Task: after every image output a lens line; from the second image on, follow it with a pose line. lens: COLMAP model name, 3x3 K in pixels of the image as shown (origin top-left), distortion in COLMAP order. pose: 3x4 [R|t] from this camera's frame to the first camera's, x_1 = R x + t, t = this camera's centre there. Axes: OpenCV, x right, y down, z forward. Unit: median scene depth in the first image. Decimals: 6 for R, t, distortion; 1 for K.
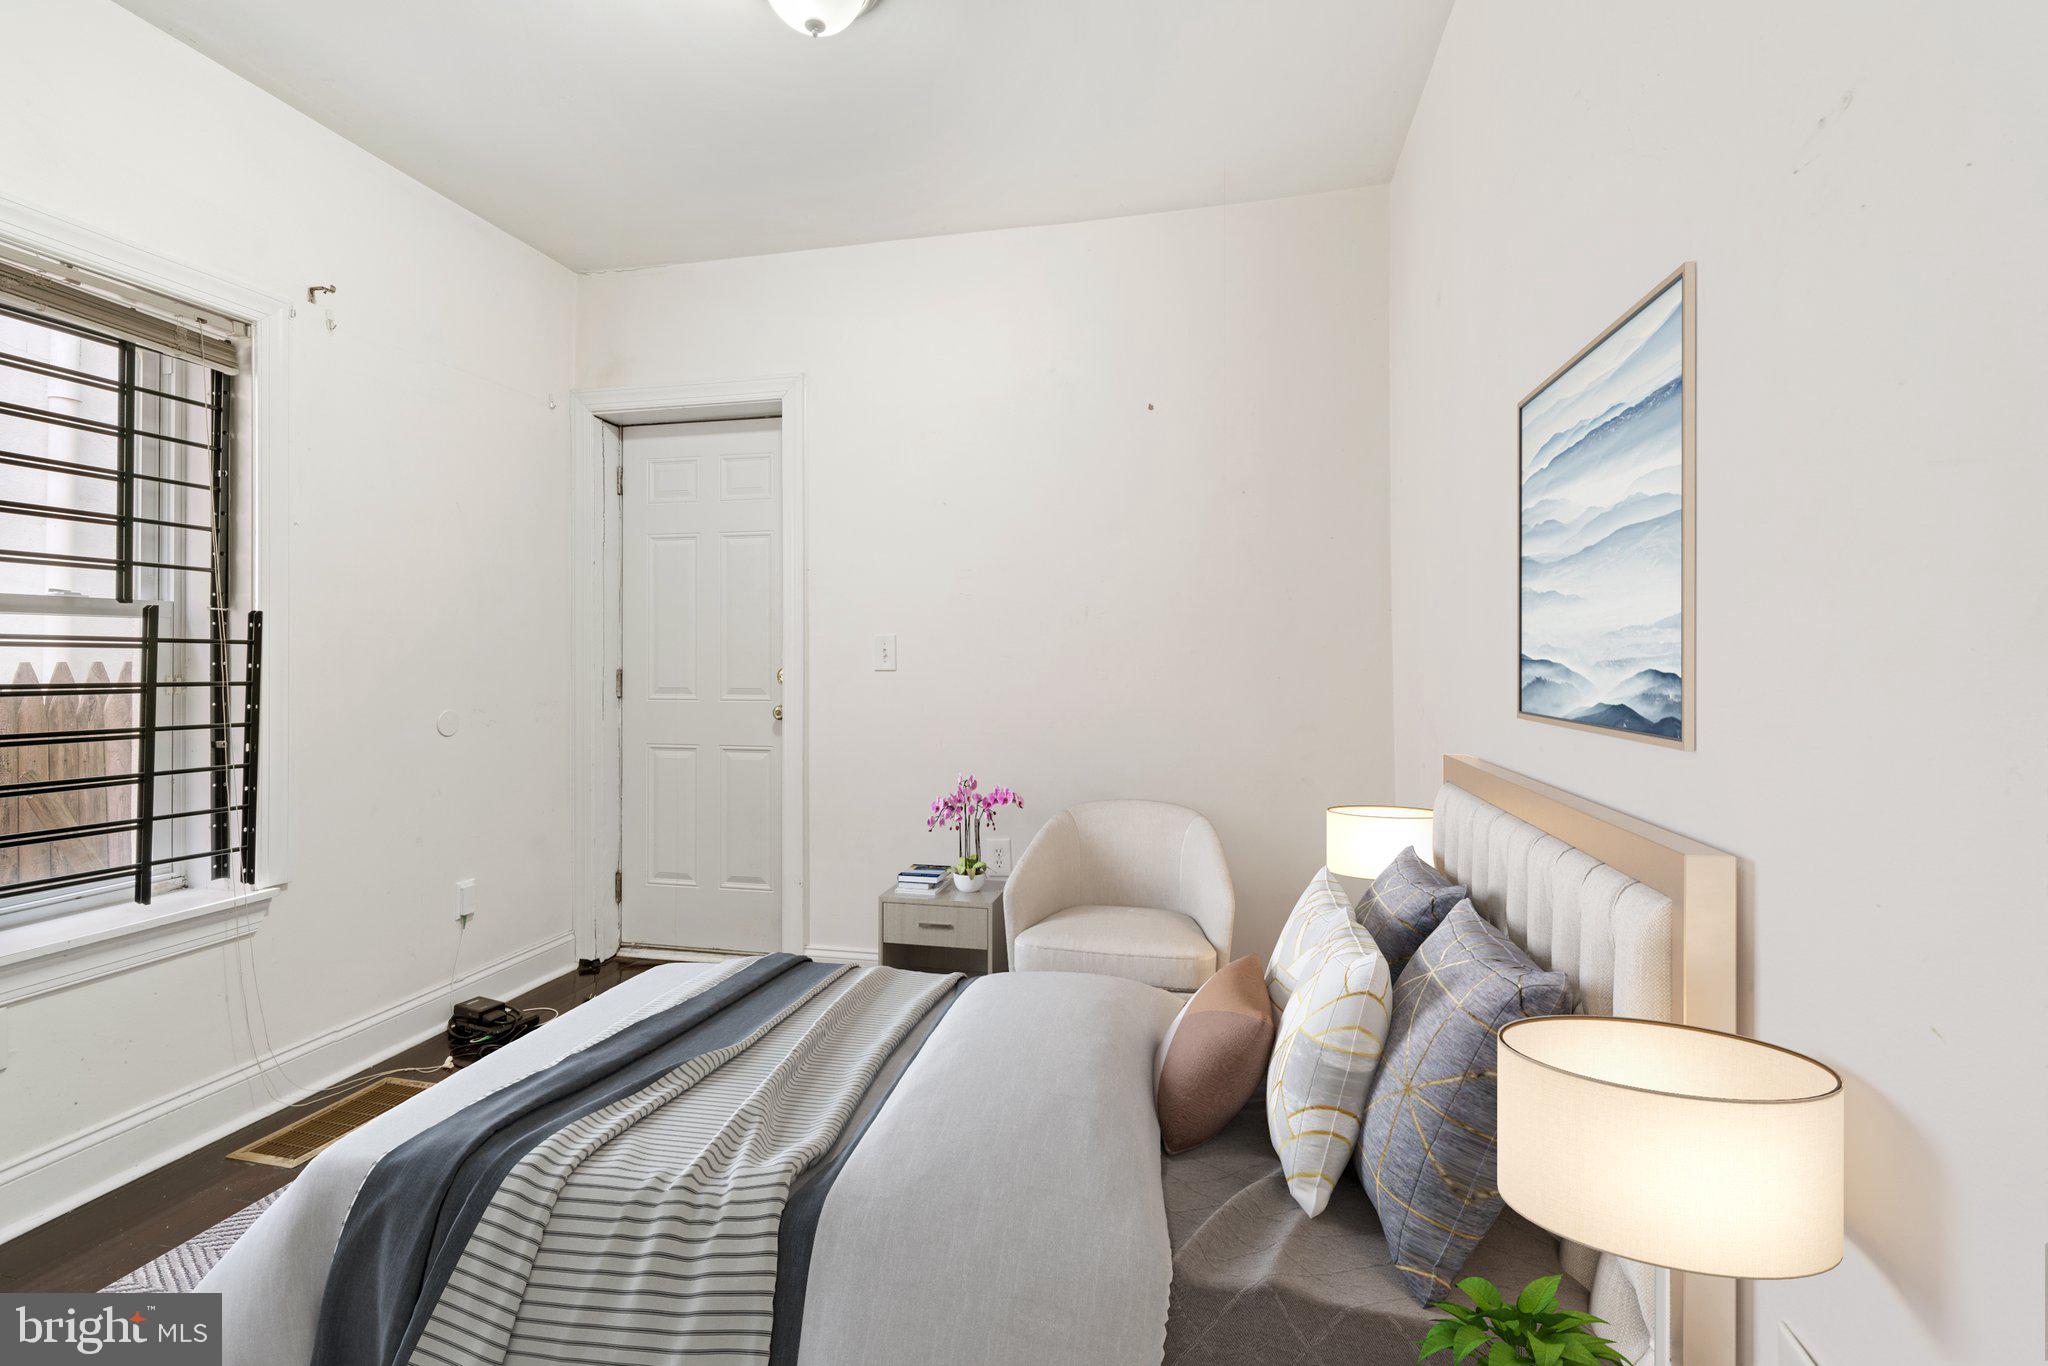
lens RADIAL K [[883.5, 0, 1019.5], [0, 883.5, 642.7], [0, 0, 1]] dist [0.003679, -0.000027]
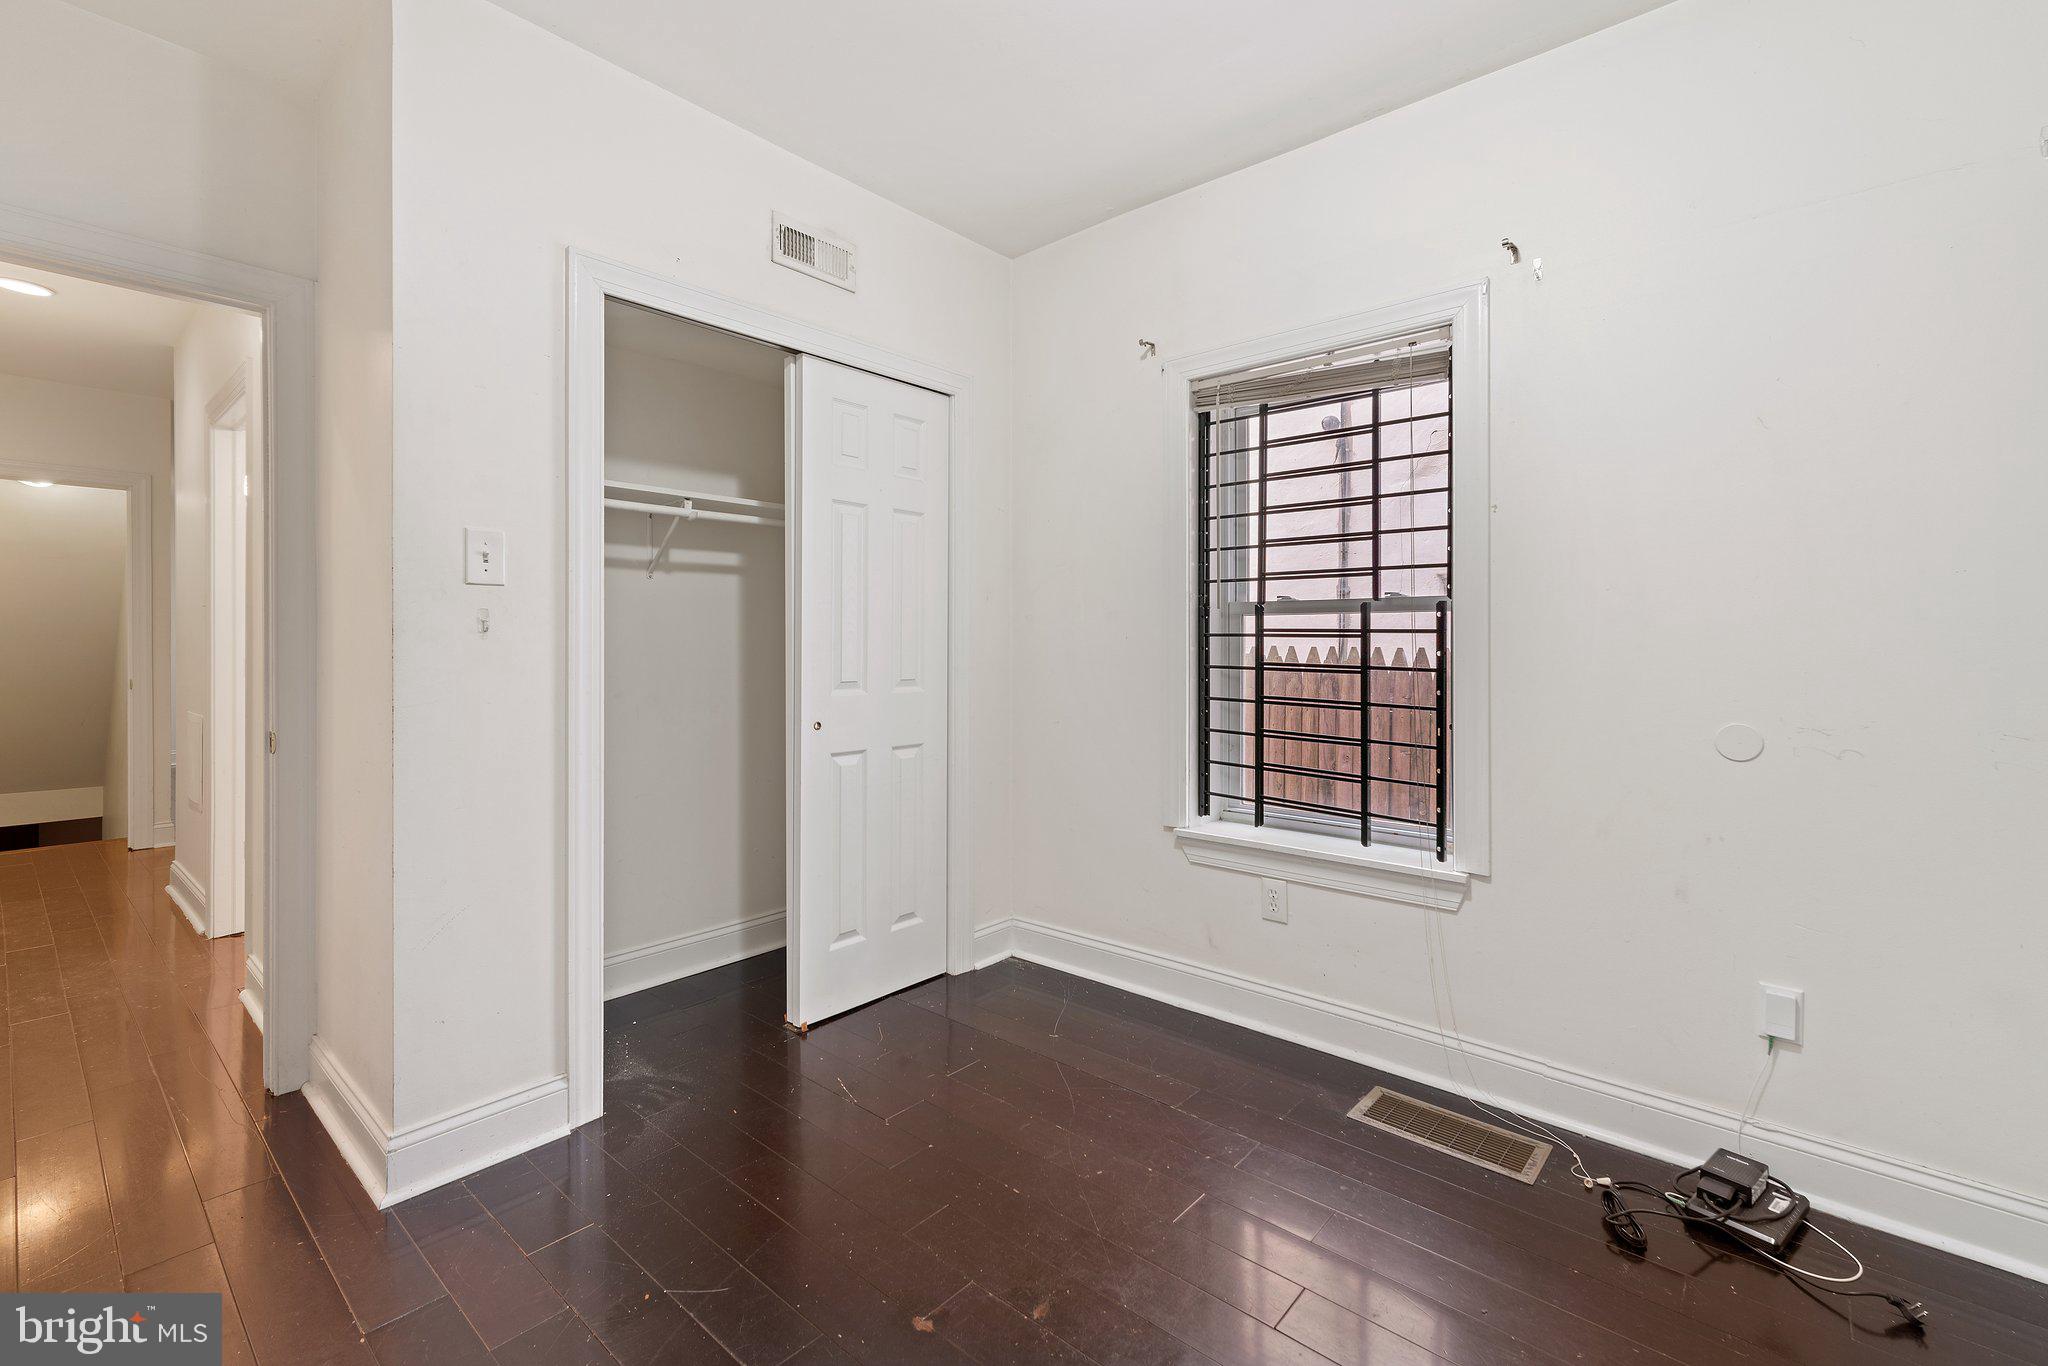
lens RADIAL K [[883.5, 0, 1019.5], [0, 883.5, 642.7], [0, 0, 1]] dist [0.003679, -0.000027]
pose [[-0.474285, 0.002637, -0.880367, 0.302720], [0.012856, 0.999910, -0.003930, 0.011939], [0.880277, -0.013182, -0.474276, 1.105004]]
